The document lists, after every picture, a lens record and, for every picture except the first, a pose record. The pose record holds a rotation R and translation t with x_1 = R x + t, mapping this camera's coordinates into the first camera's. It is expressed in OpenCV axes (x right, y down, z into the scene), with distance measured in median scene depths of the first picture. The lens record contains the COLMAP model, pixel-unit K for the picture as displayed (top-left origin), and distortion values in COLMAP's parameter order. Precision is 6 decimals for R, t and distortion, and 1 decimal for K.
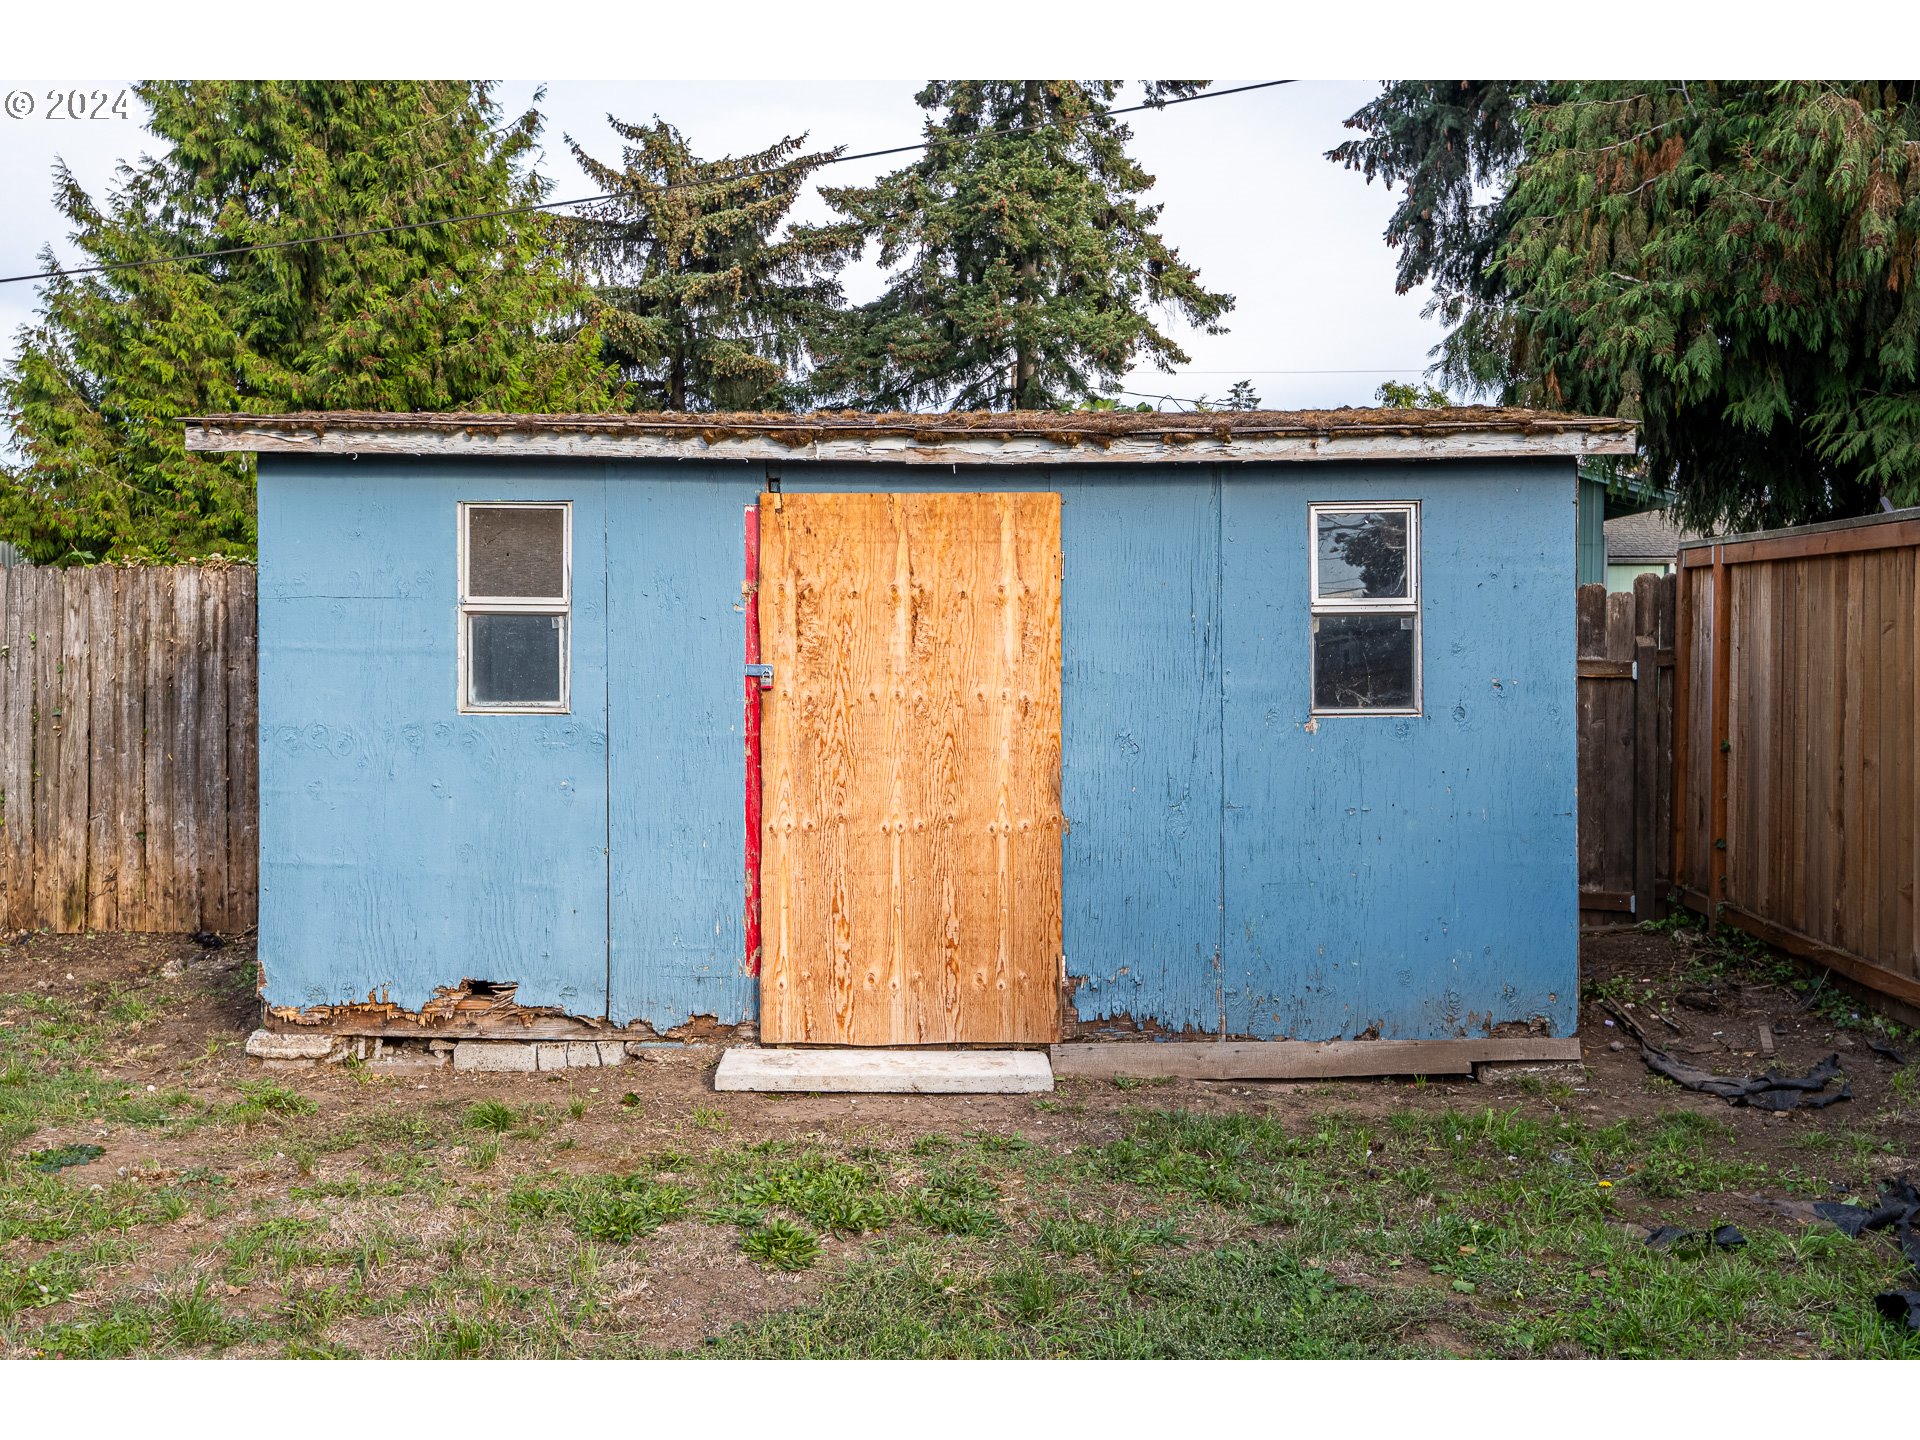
lens RADIAL K [[1894.7, 0, 950.7], [0, 1894.7, 730.2], [0, 0, 1]] dist [0.002784, 0.000000]
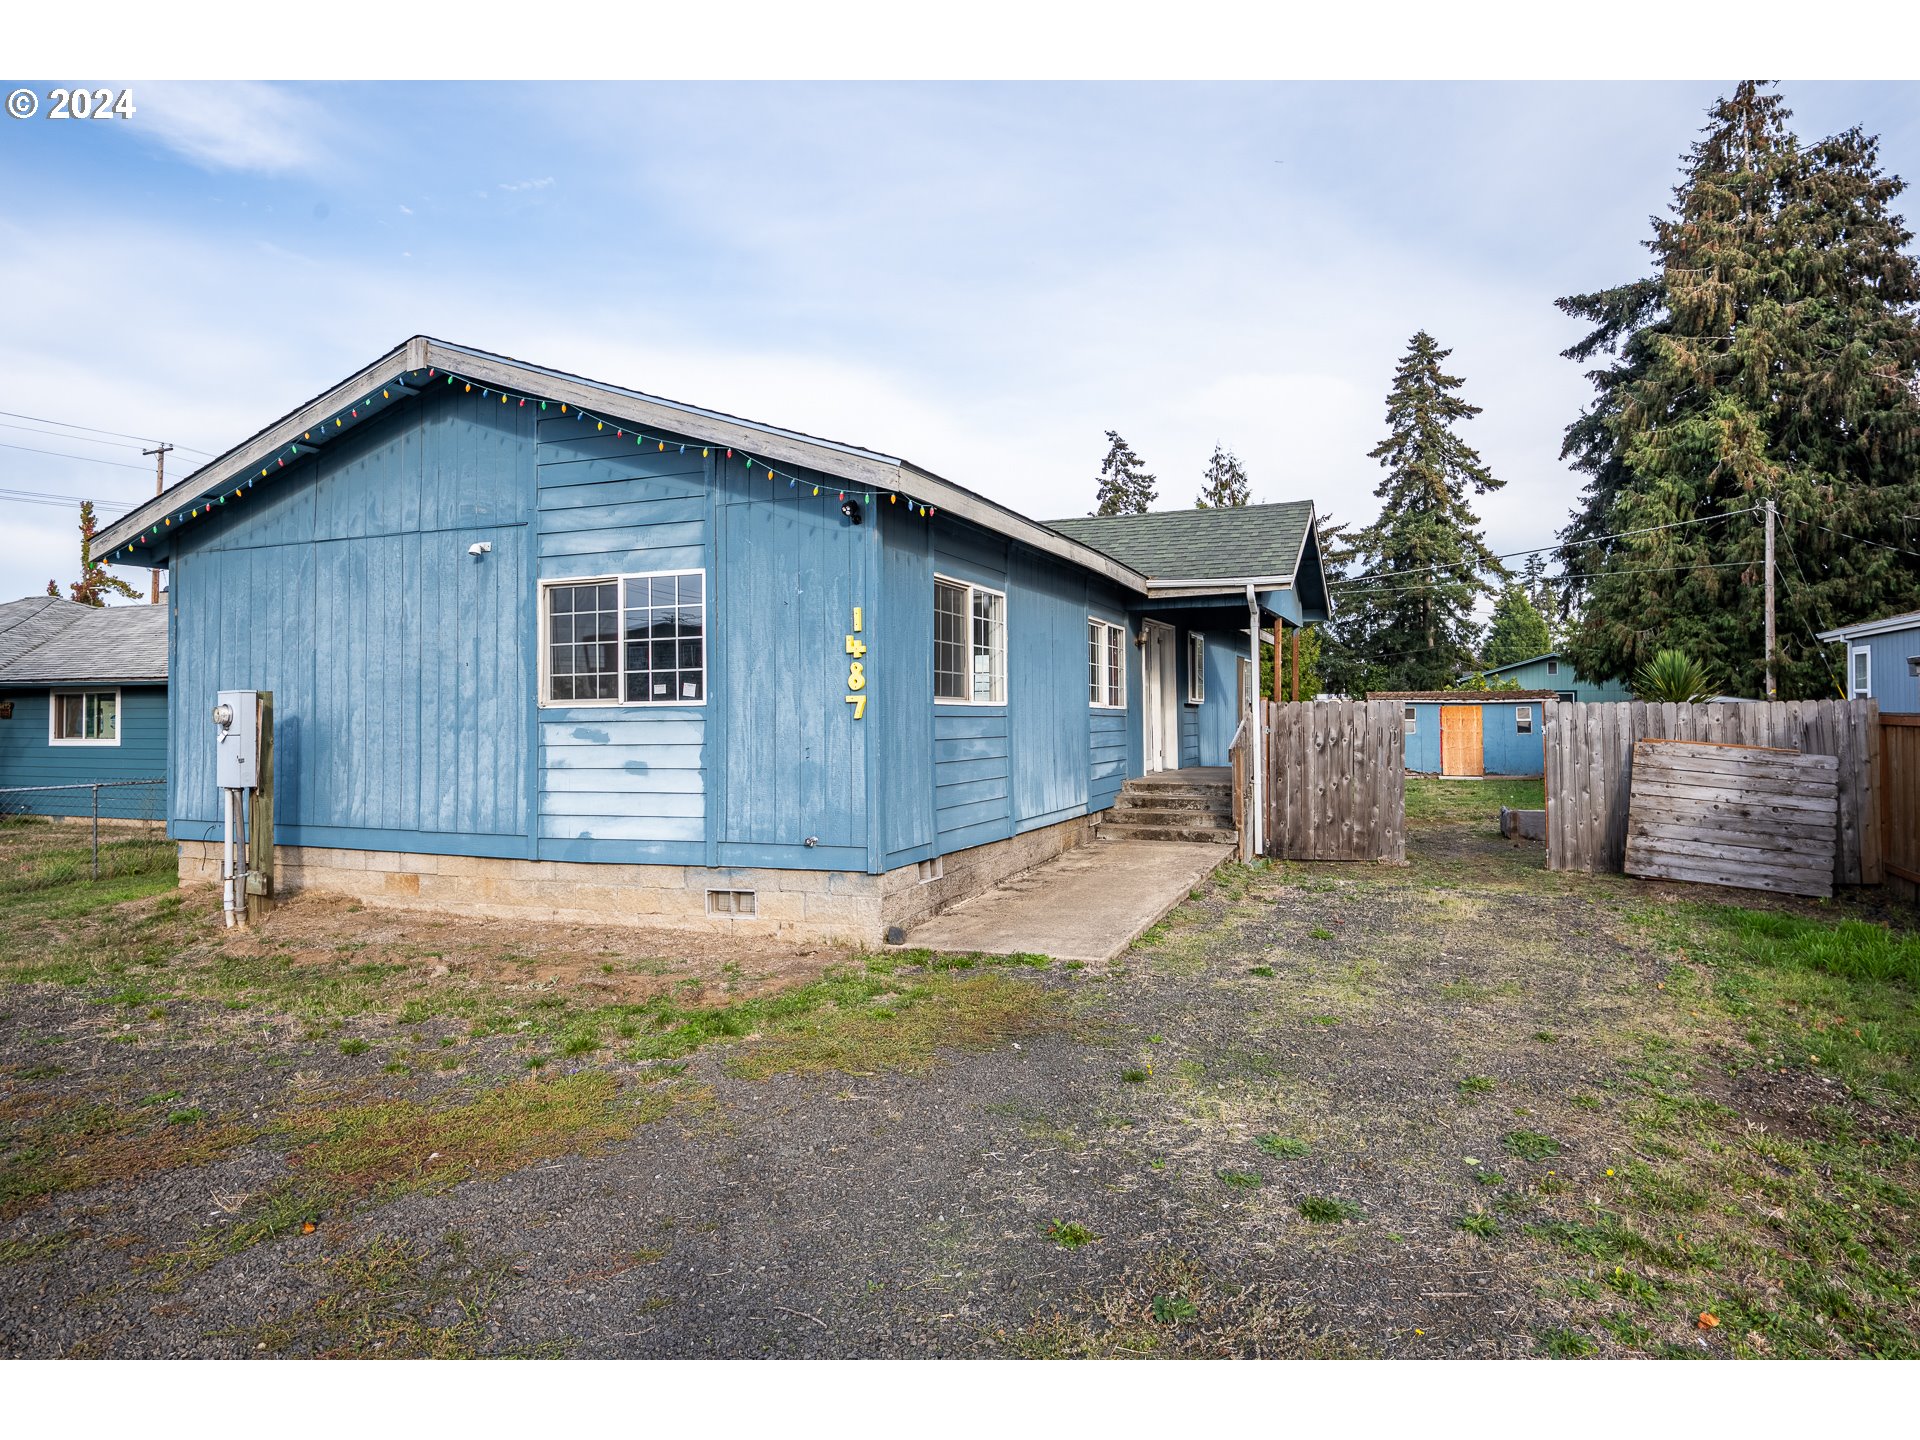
lens RADIAL K [[1080.0, 0, 1012.2], [0, 1080.0, 693.4], [0, 0, 1]] dist [-0.013220, -0.011622]
pose [[0.954520, -0.013516, -0.297839, -0.057794], [-0.005517, 0.998000, -0.062969, 0.014022], [0.298095, 0.061748, 0.952537, -0.470775]]
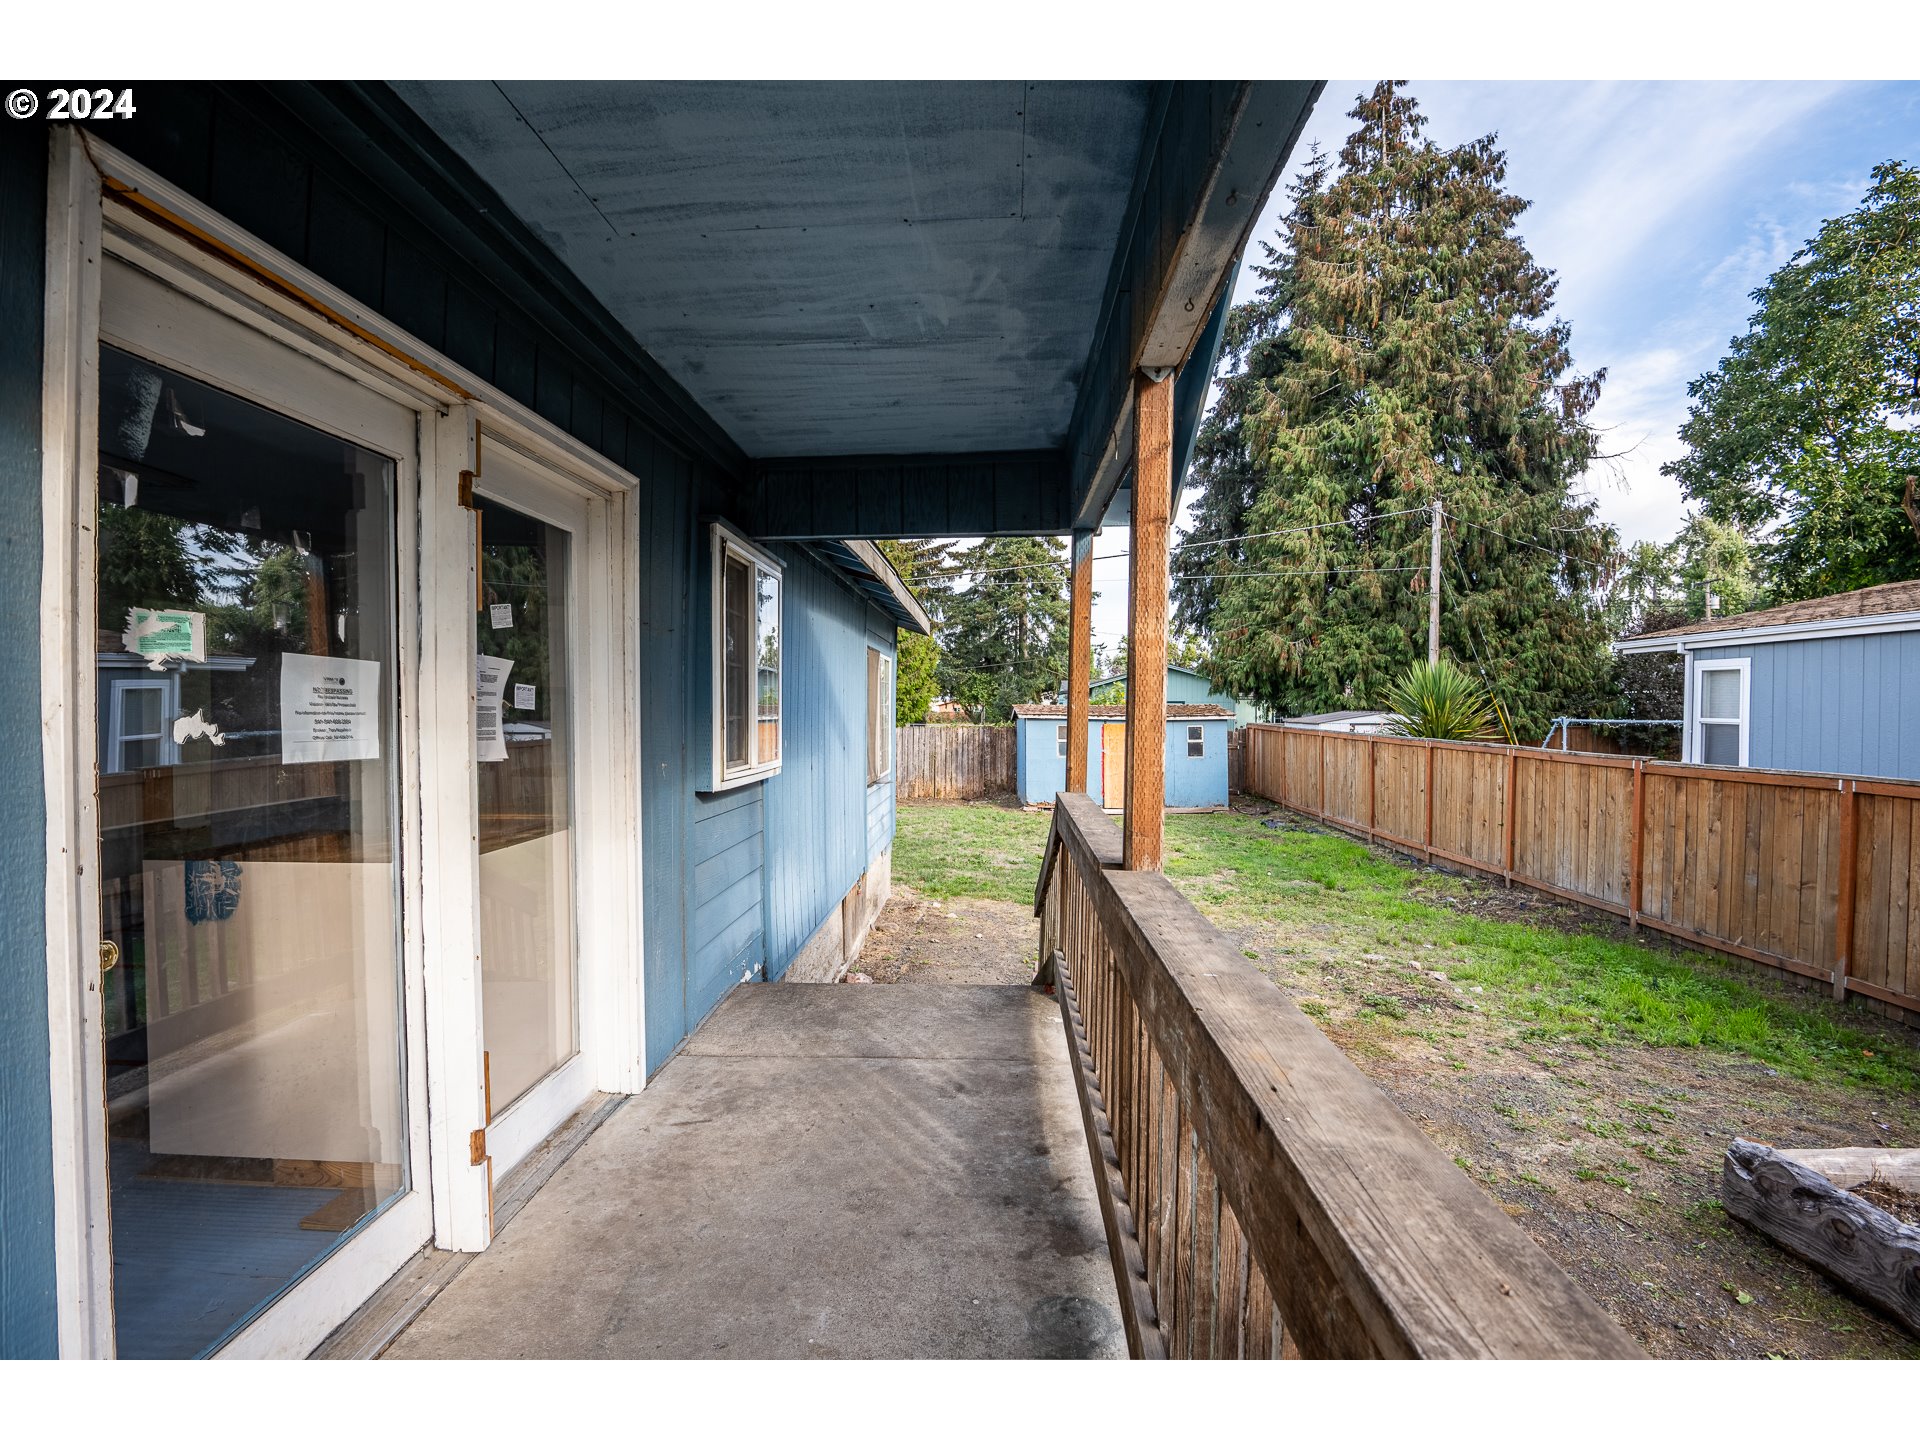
lens RADIAL K [[894.2, 0, 953.7], [0, 894.2, 706.9], [0, 0, 1]] dist [-0.016549, -0.002213]
pose [[0.999829, 0.001785, 0.018412, -0.081753], [-0.000853, 0.998723, -0.050515, -0.003503], [-0.018478, 0.050491, 0.998554, -0.253018]]
